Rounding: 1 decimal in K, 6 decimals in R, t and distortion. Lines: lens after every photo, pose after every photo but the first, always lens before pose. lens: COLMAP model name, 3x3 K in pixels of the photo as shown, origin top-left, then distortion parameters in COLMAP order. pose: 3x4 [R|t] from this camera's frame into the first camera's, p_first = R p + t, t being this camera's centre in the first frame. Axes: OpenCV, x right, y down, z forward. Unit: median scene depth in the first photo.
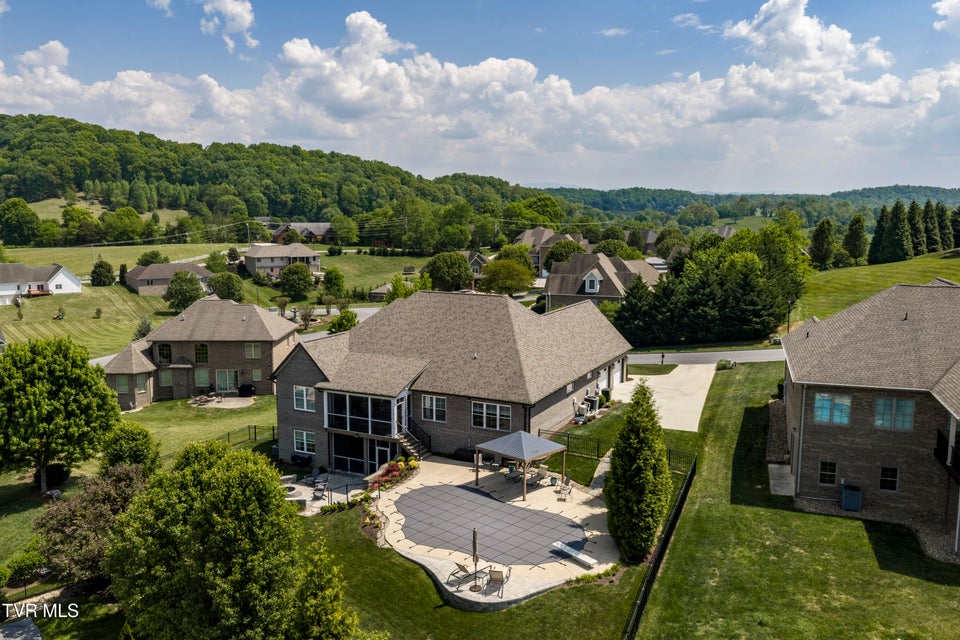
lens RADIAL K [[787.6, 0, 481.7], [0, 787.6, 332.8], [0, 0, 1]] dist [0.008624, -0.008826]
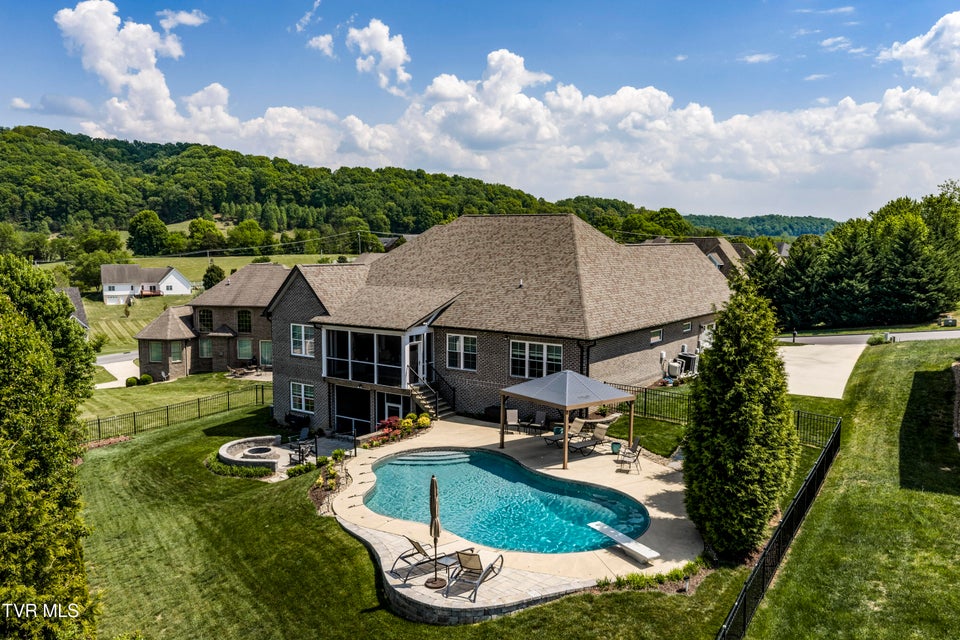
lens RADIAL K [[787.6, 0, 481.7], [0, 787.6, 332.8], [0, 0, 1]] dist [0.008624, -0.008826]
pose [[0.987435, 0.020247, -0.156726, 0.071210], [-0.026368, 0.998964, -0.037081, 0.103275], [0.155813, 0.040748, 0.986946, 0.274231]]
